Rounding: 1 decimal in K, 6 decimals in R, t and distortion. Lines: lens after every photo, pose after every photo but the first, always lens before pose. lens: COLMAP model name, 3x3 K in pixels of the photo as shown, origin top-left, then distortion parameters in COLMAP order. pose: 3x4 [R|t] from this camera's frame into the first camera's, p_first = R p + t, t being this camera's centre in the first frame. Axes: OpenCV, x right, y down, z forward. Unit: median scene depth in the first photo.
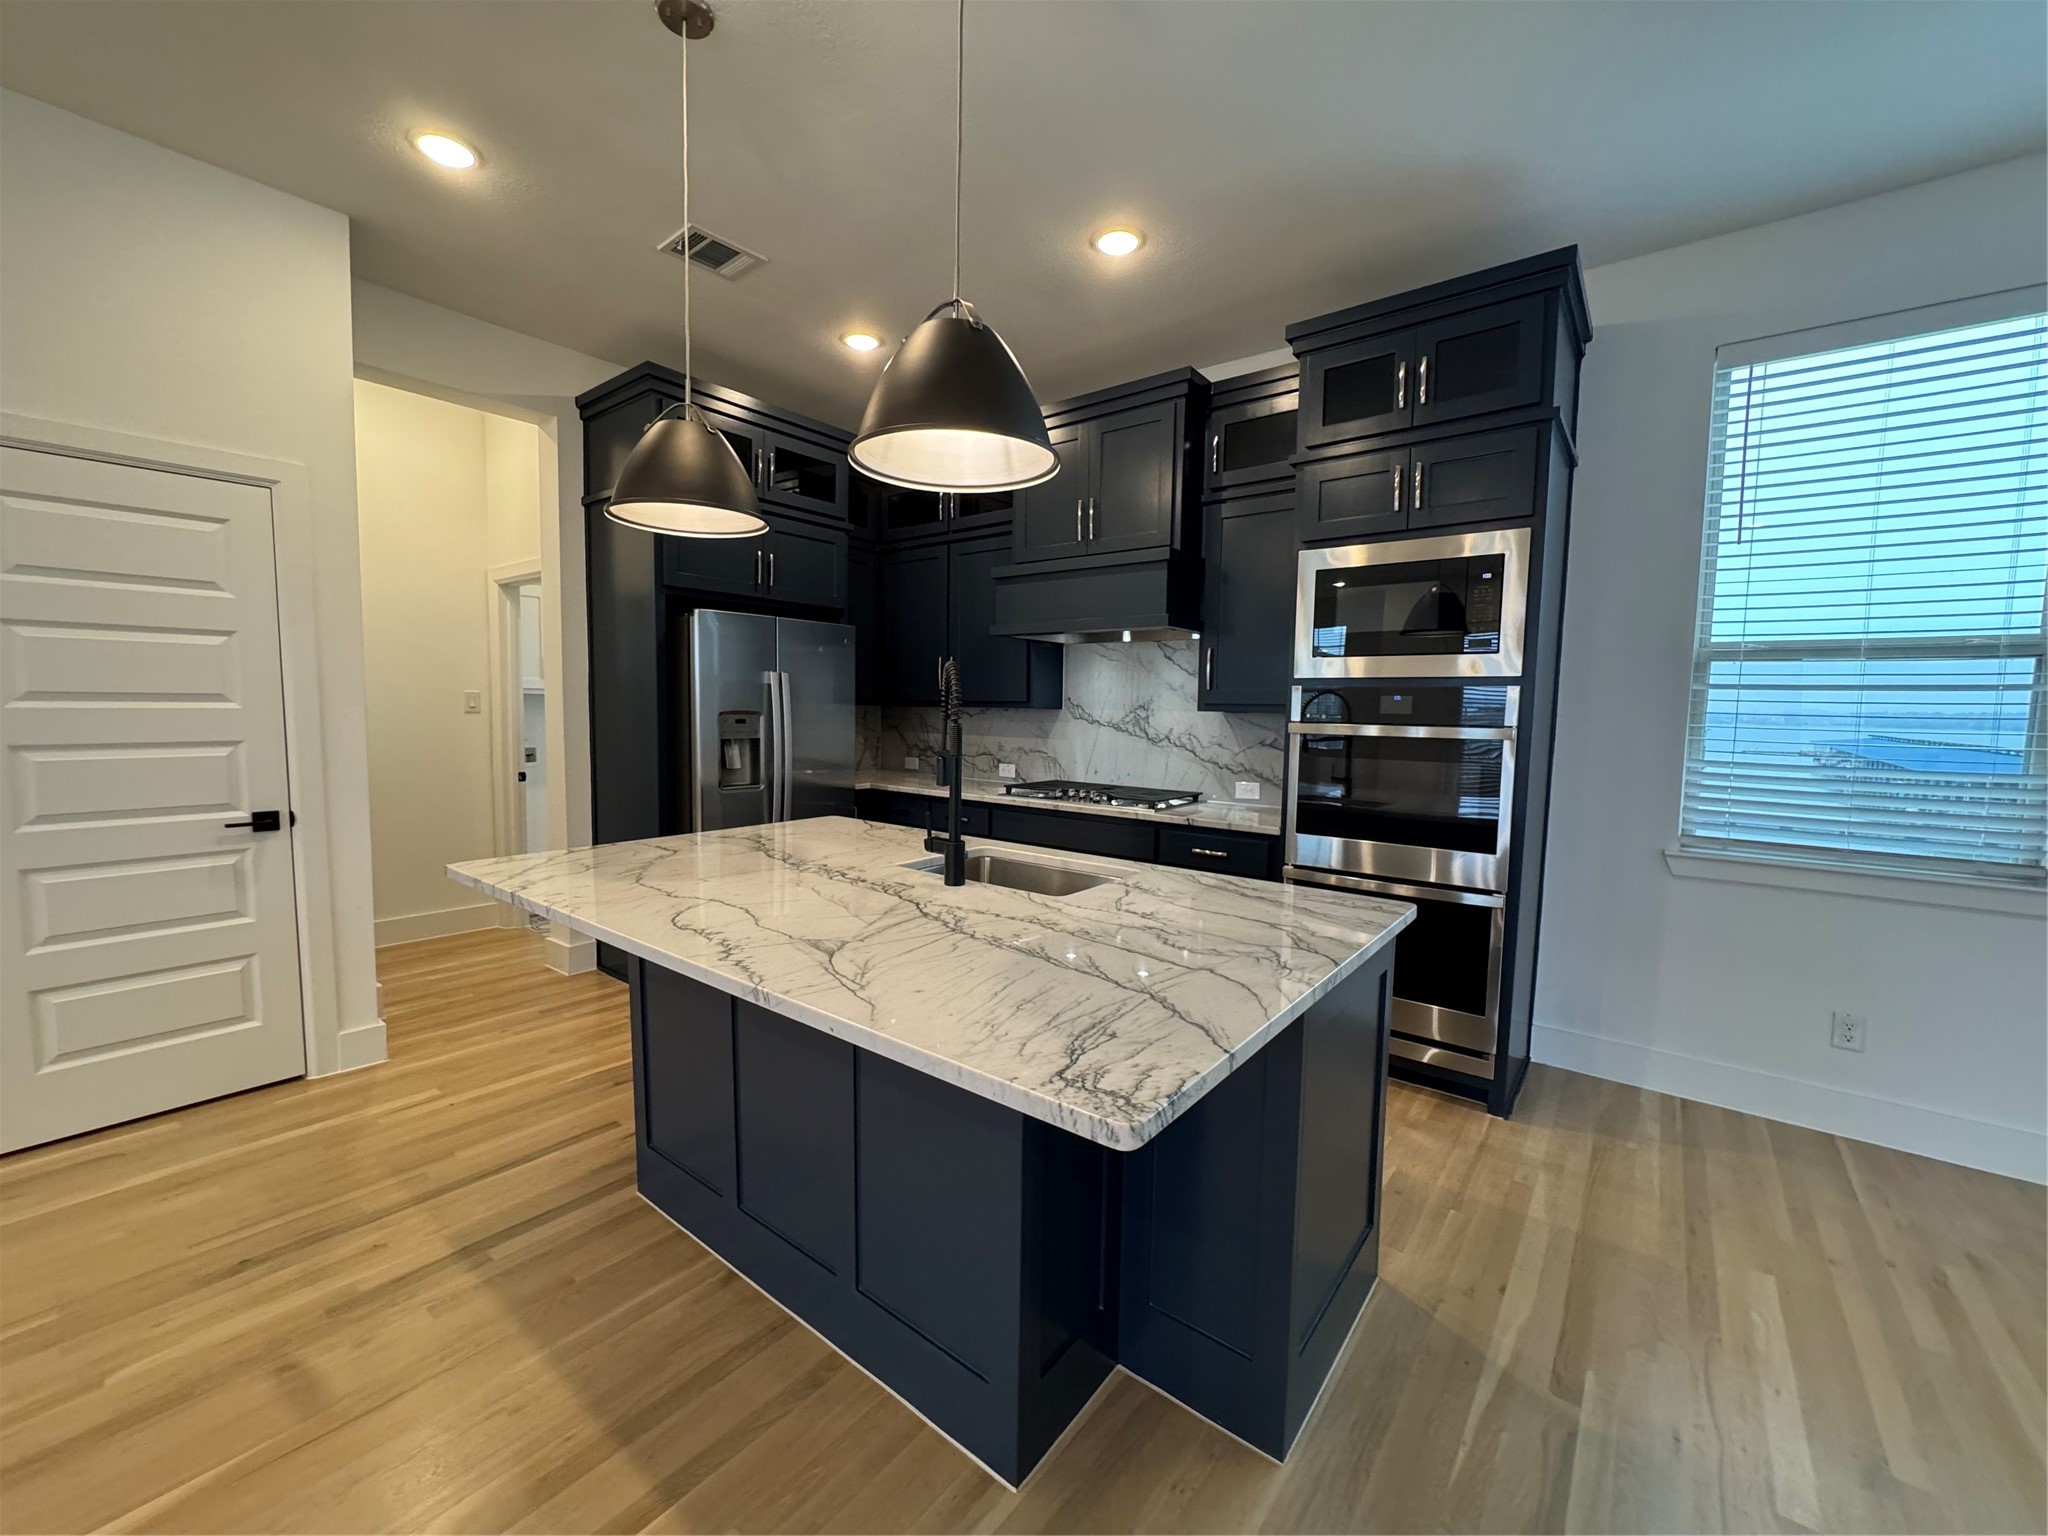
lens RADIAL K [[816.5, 0, 1024.1], [0, 816.5, 769.7], [0, 0, 1]] dist [-0.001988, 0.000059]
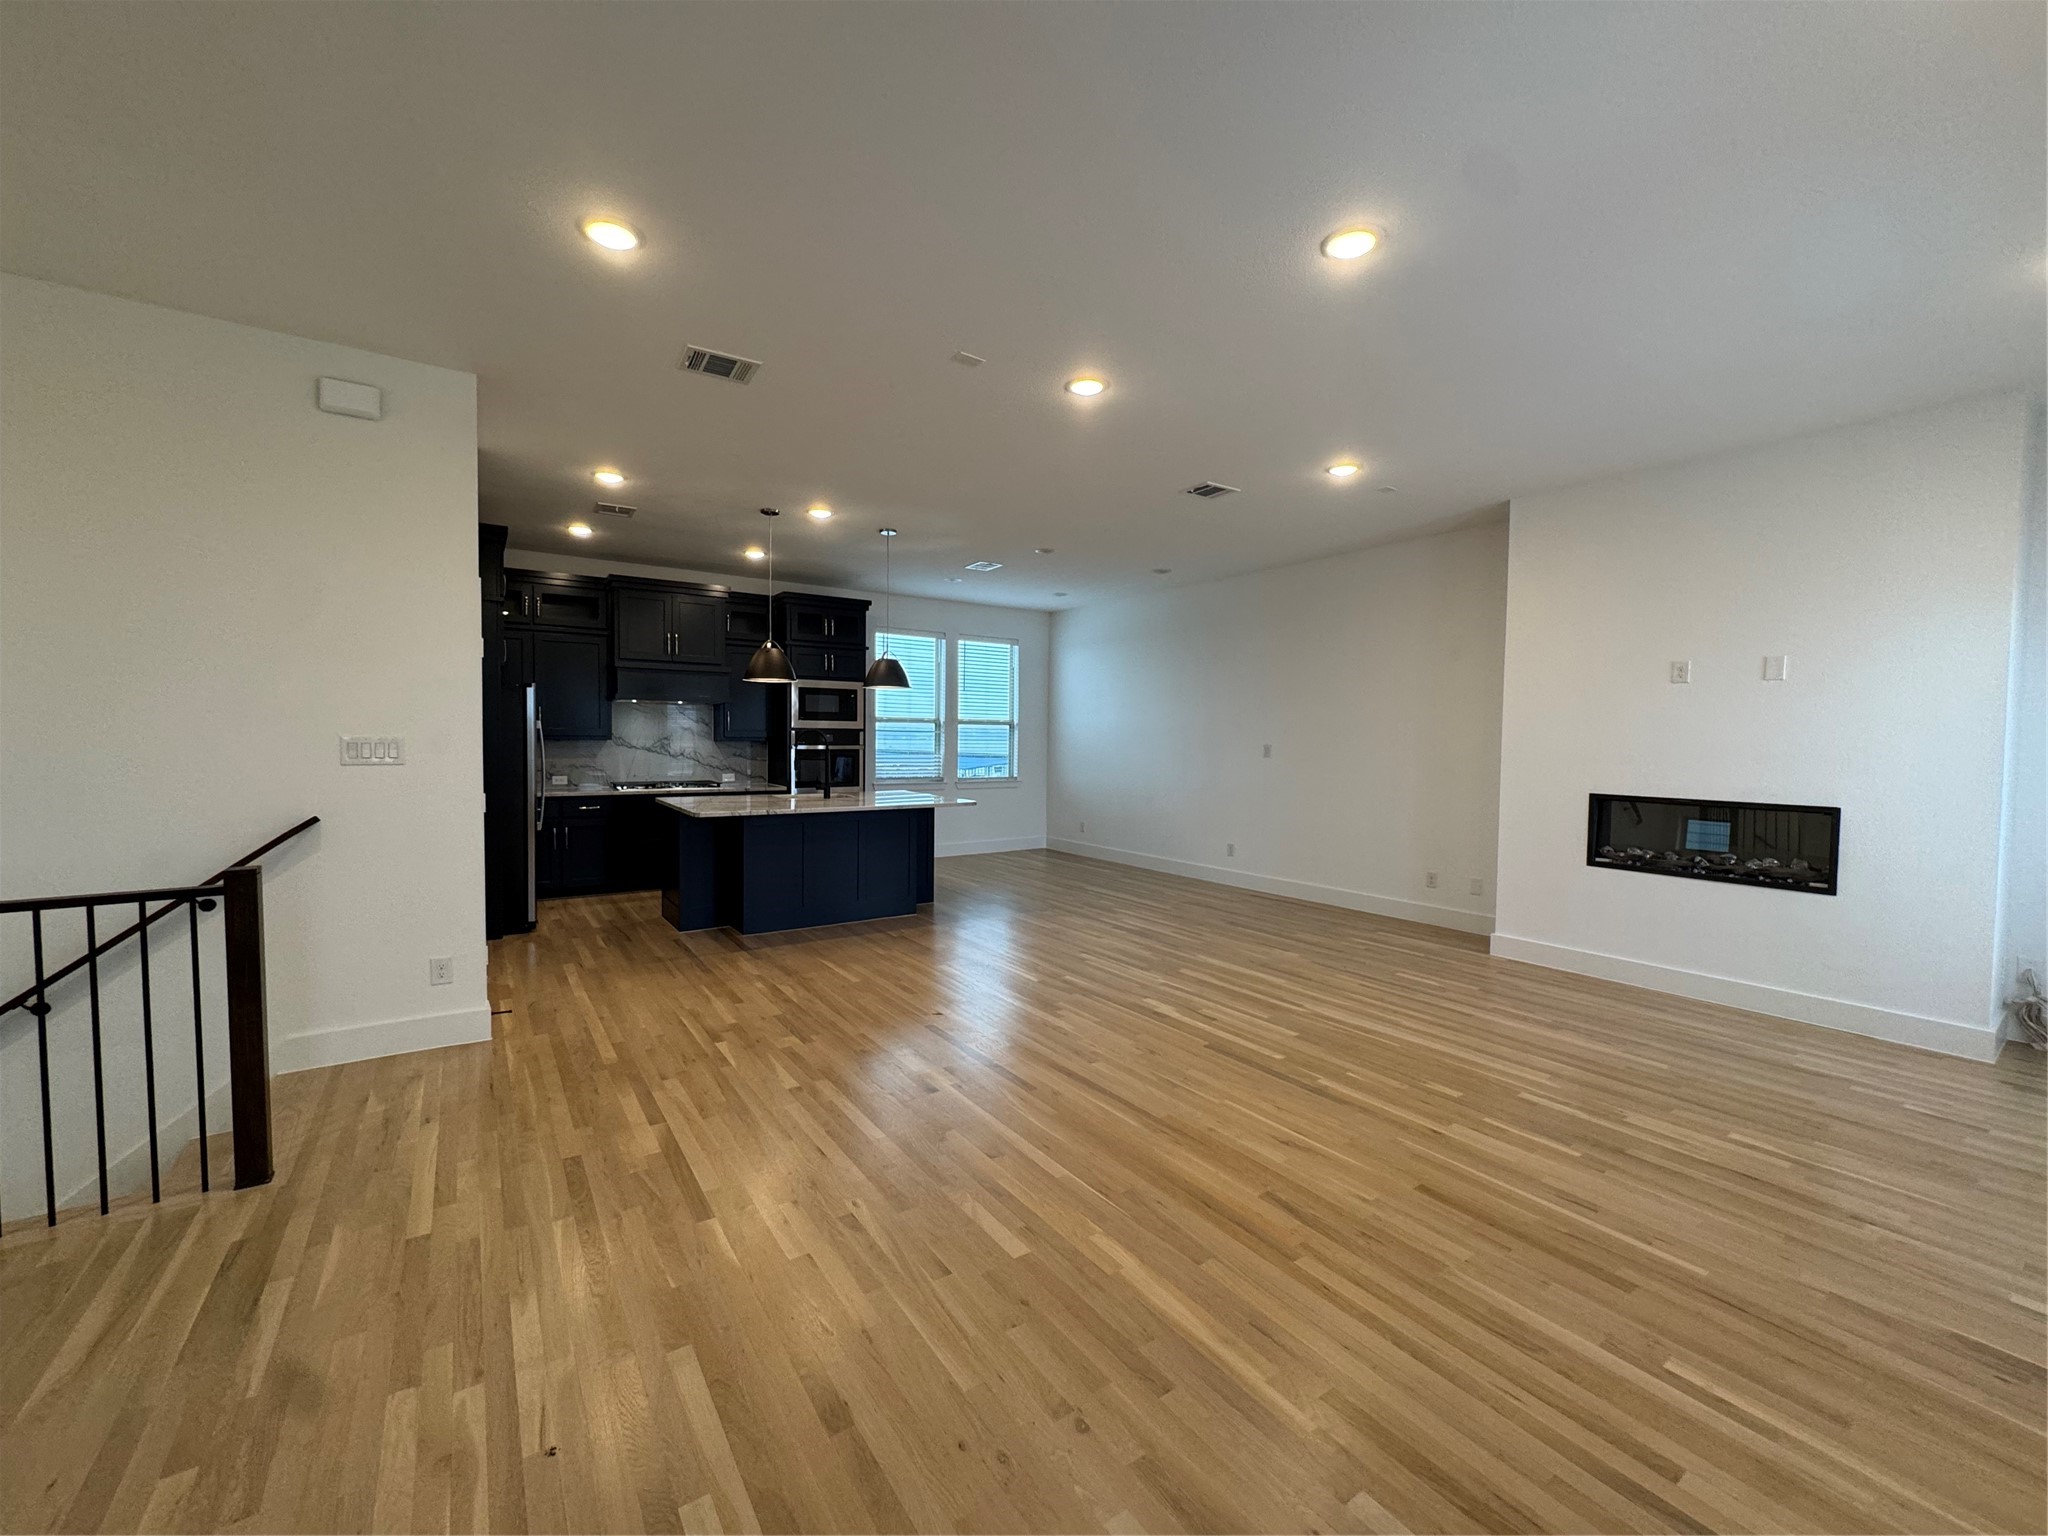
lens RADIAL K [[816.5, 0, 1024.1], [0, 816.5, 769.7], [0, 0, 1]] dist [-0.001988, 0.000059]
pose [[0.297583, -0.052585, 0.953247, -2.007029], [0.068355, 0.997093, 0.033665, -0.018218], [-0.952246, 0.055141, 0.300312, -0.480477]]
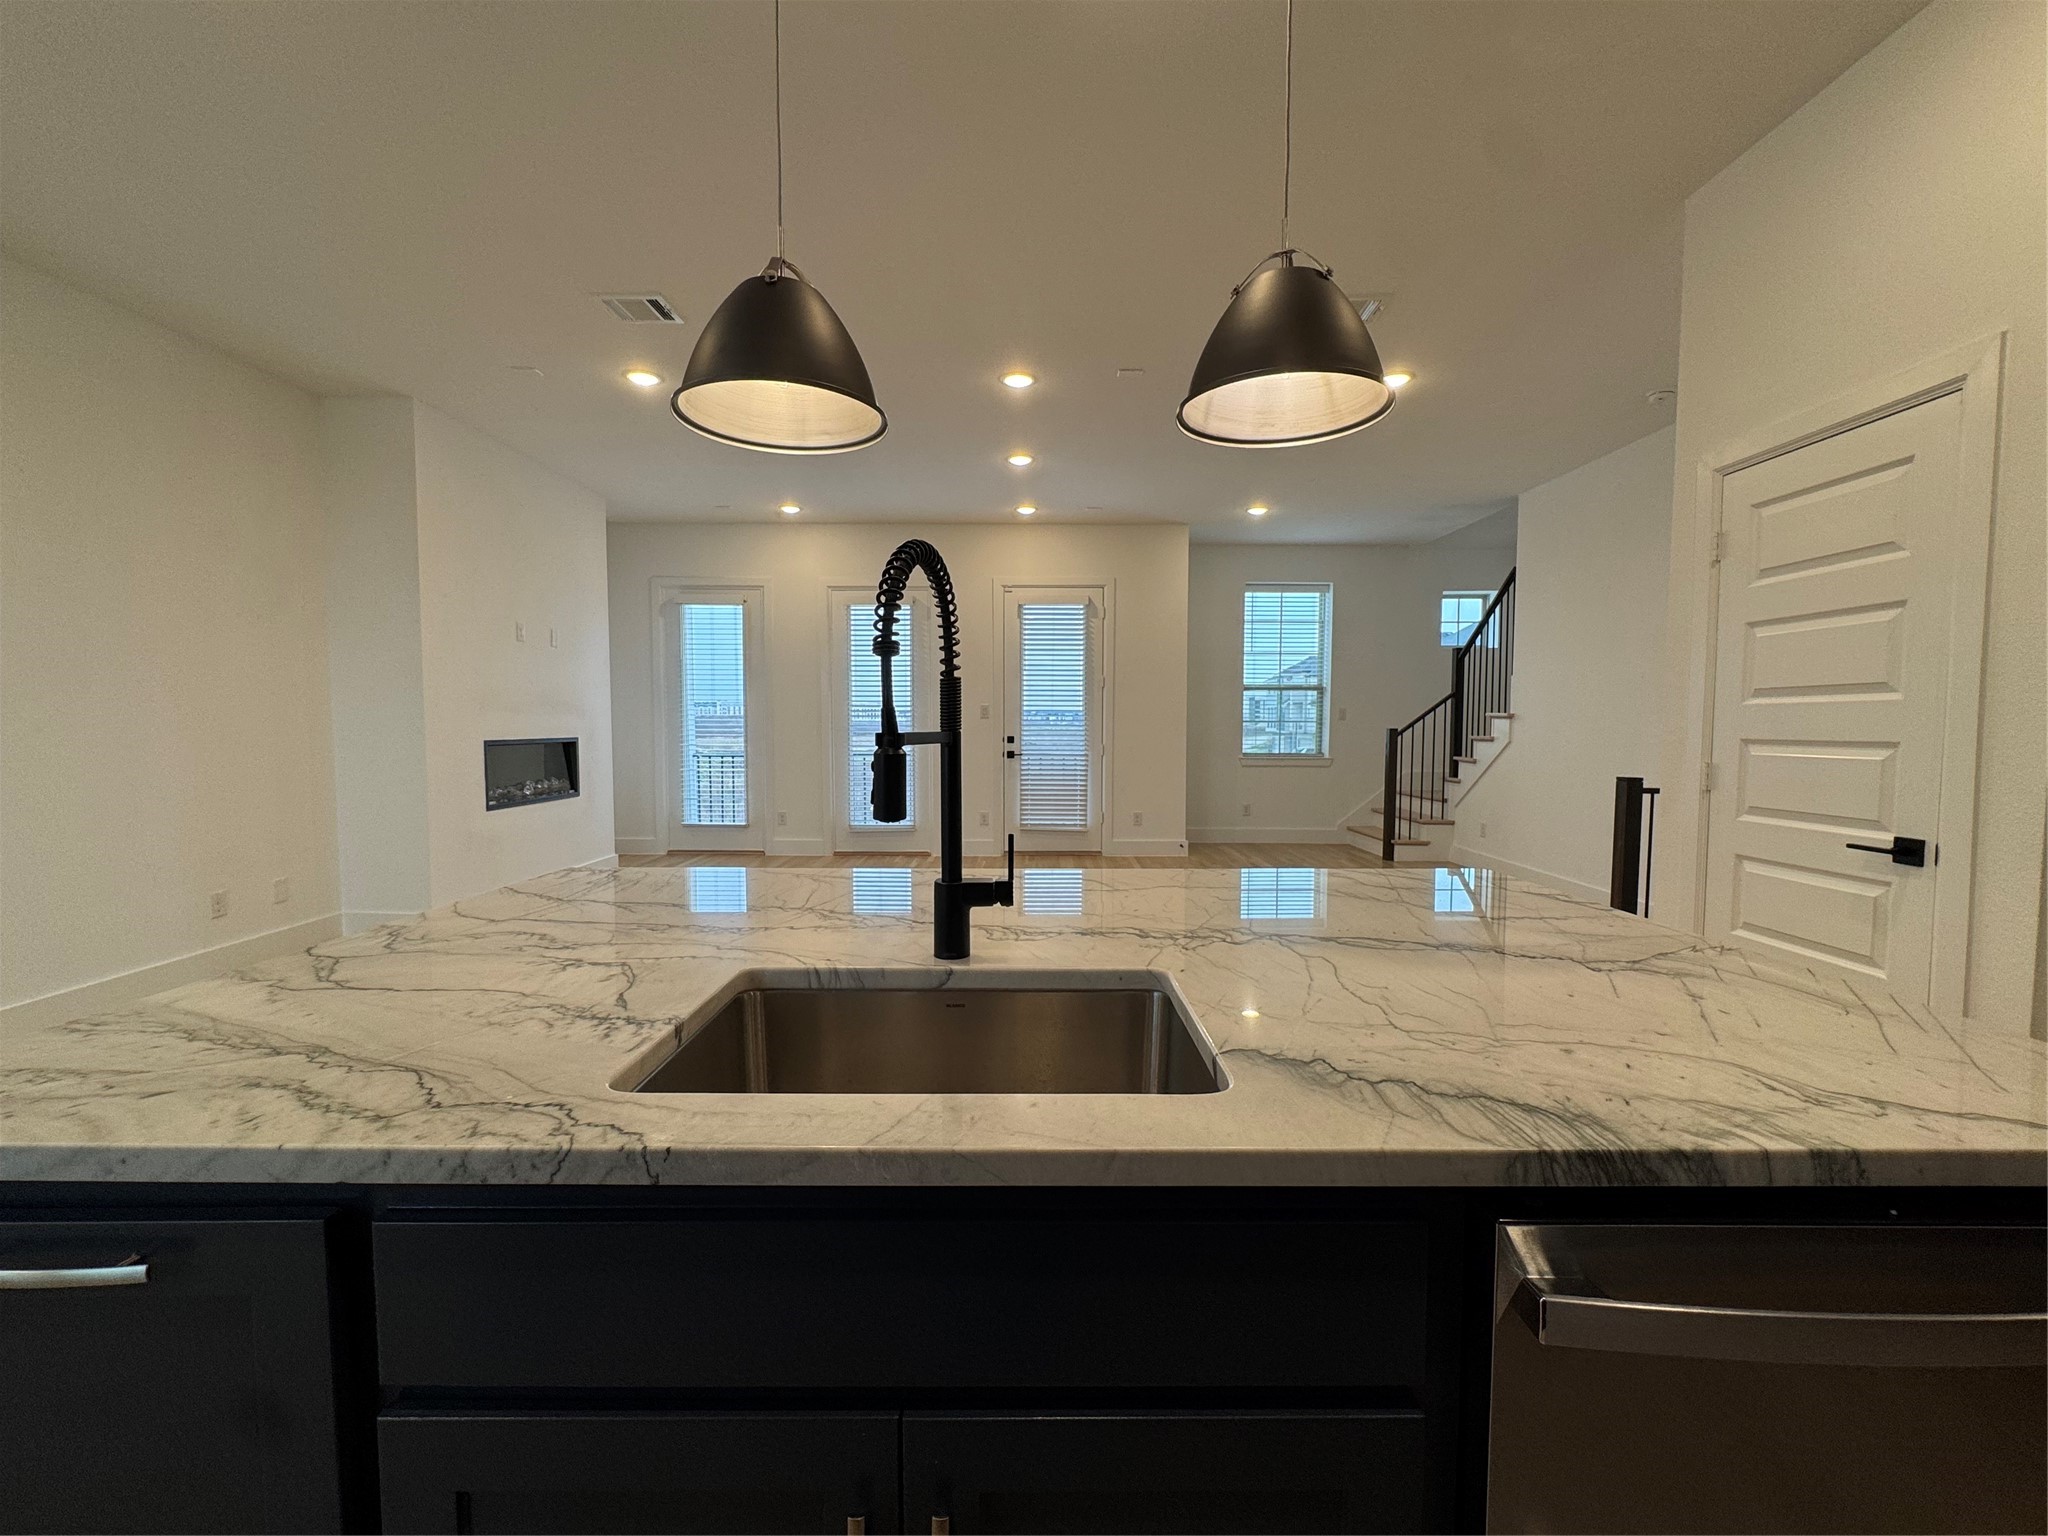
lens RADIAL K [[854.1, 0, 1024.9], [0, 854.1, 770.3], [0, 0, 1]] dist [-0.001754, 0.000149]
pose [[-0.787707, 0.015928, -0.615844, 0.168673], [-0.064638, 0.992011, 0.108333, -0.039632], [0.612650, 0.125141, -0.780385, 1.034849]]
